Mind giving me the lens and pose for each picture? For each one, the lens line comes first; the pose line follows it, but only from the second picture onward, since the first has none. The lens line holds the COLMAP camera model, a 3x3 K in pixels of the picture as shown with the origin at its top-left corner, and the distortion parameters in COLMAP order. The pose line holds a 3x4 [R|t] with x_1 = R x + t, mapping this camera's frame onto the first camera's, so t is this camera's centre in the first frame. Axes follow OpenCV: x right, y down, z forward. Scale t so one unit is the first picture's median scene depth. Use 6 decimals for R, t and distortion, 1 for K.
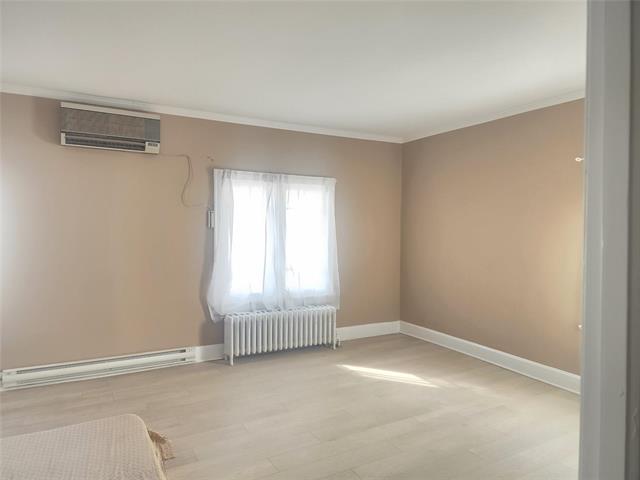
lens RADIAL K [[429.4, 0, 316.9], [0, 429.4, 237.2], [0, 0, 1]] dist [0.099796, -0.098973]
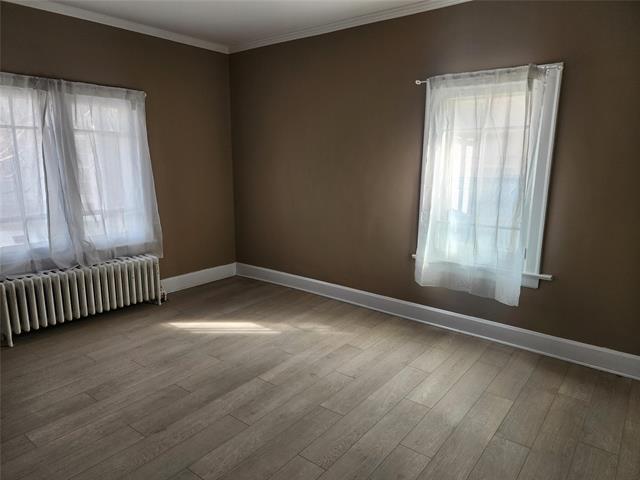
lens RADIAL K [[429.4, 0, 316.9], [0, 429.4, 237.2], [0, 0, 1]] dist [0.099796, -0.098973]
pose [[0.923081, -0.072047, 0.377797, 0.013494], [0.011672, 0.987093, 0.159724, -0.002273], [-0.384429, -0.143029, 0.912007, 0.140117]]
